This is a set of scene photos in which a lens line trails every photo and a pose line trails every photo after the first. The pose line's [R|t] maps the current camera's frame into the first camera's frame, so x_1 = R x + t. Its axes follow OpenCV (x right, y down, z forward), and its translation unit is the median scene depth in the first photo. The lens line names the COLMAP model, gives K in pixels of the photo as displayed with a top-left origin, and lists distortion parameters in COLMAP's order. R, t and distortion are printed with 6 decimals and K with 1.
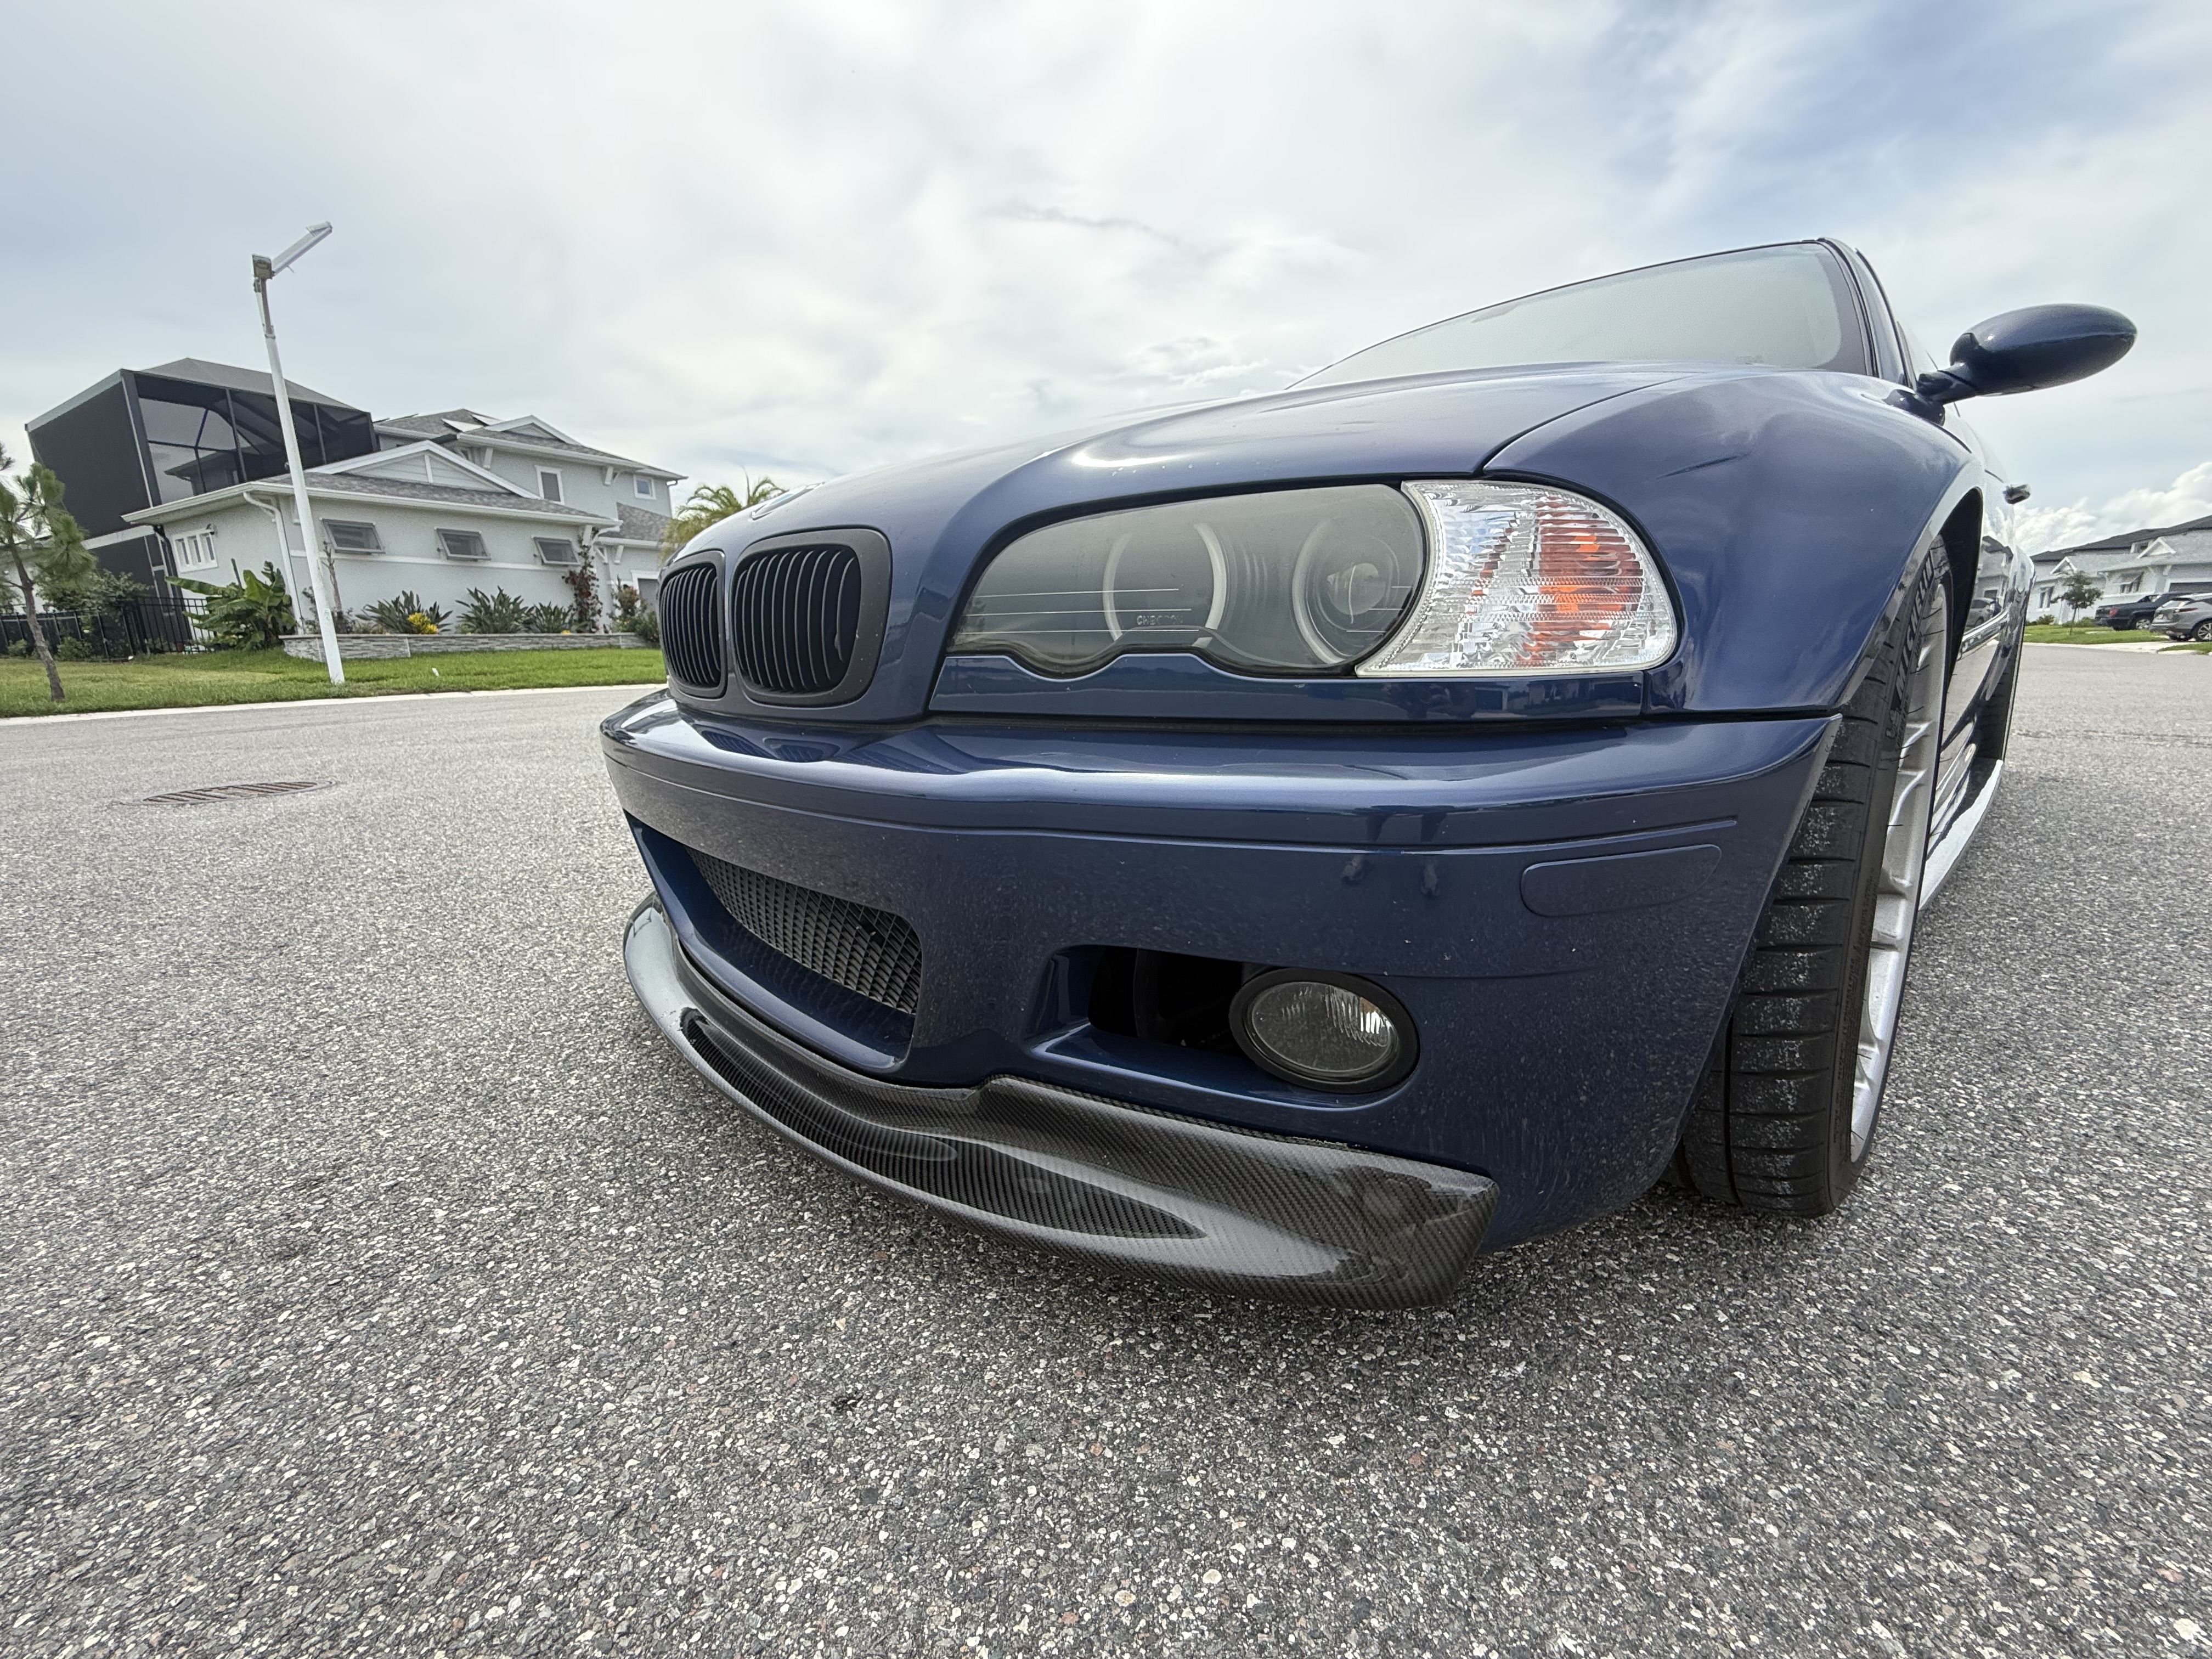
lens RADIAL K [[882.6, 0, 1097.2], [0, 882.6, 830.5], [0, 0, 1]] dist [0.001234, -0.000457]
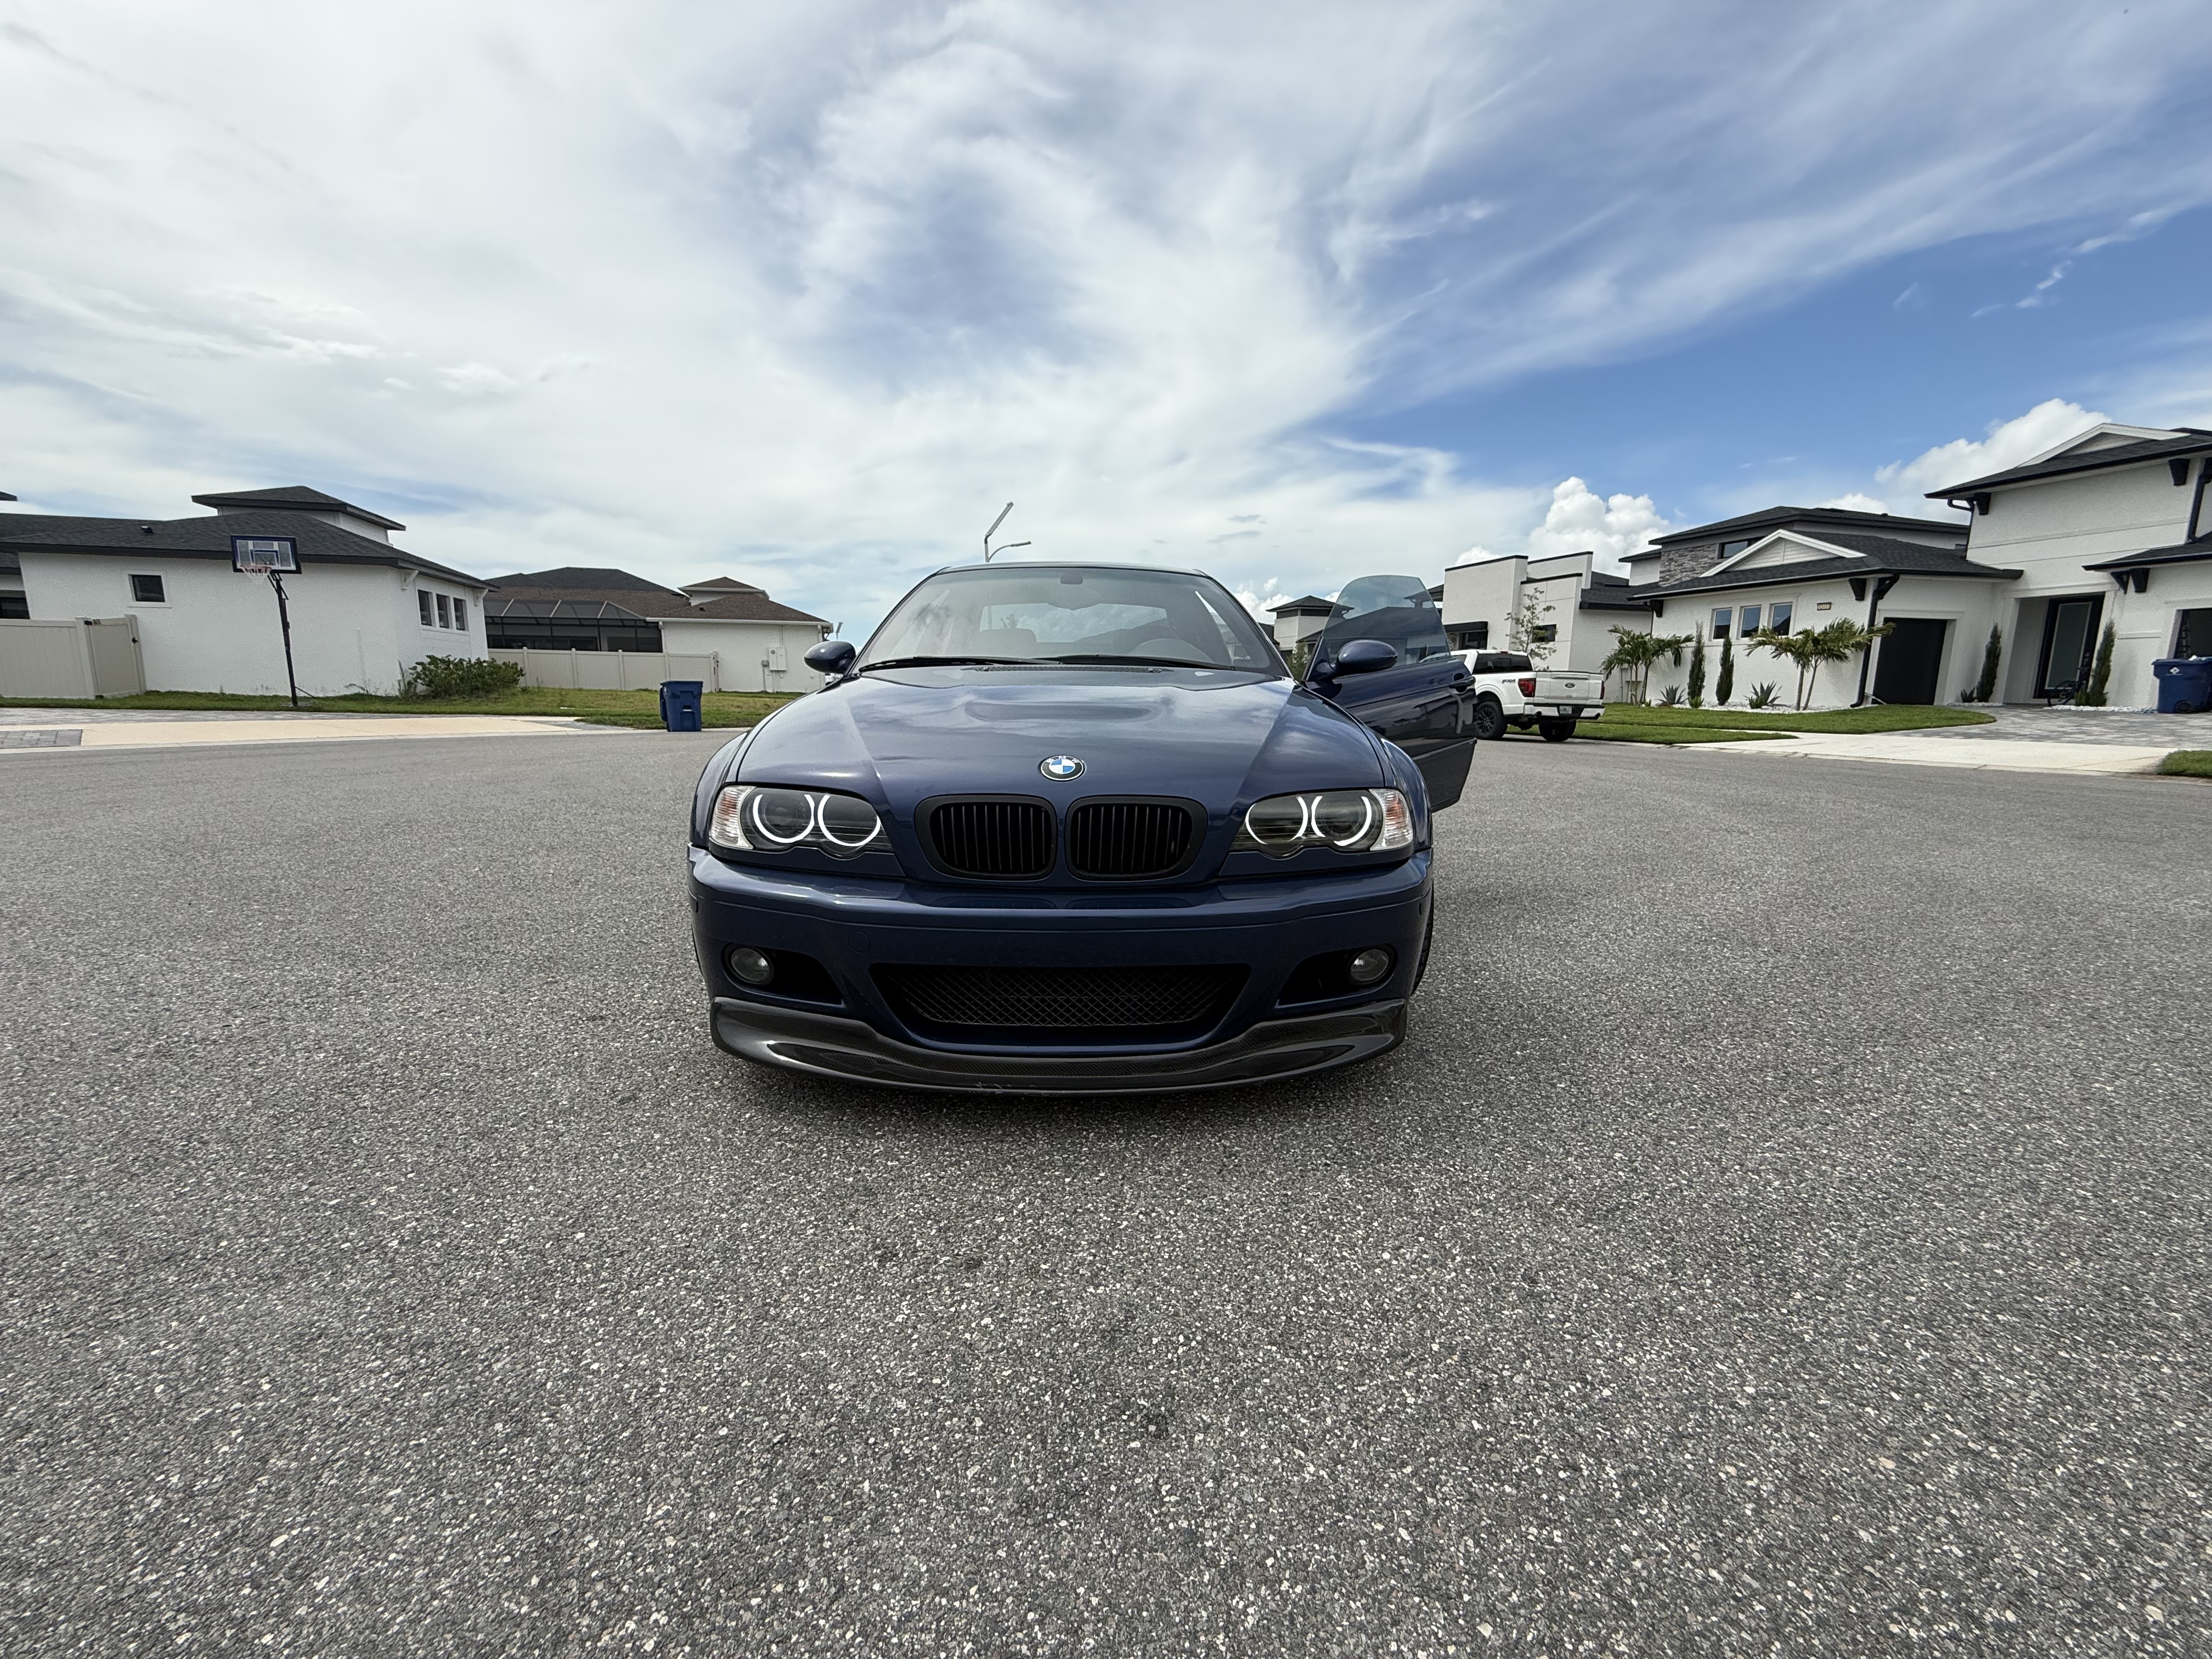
lens RADIAL K [[882.5, 0, 1096.5], [0, 882.5, 829.5], [0, 0, 1]] dist [-0.001229, 0.000659]
pose [[0.678676, -0.098057, 0.727862, -0.966041], [0.137755, 0.990454, 0.004987, -0.144096], [-0.721403, 0.096882, 0.685705, -0.171188]]
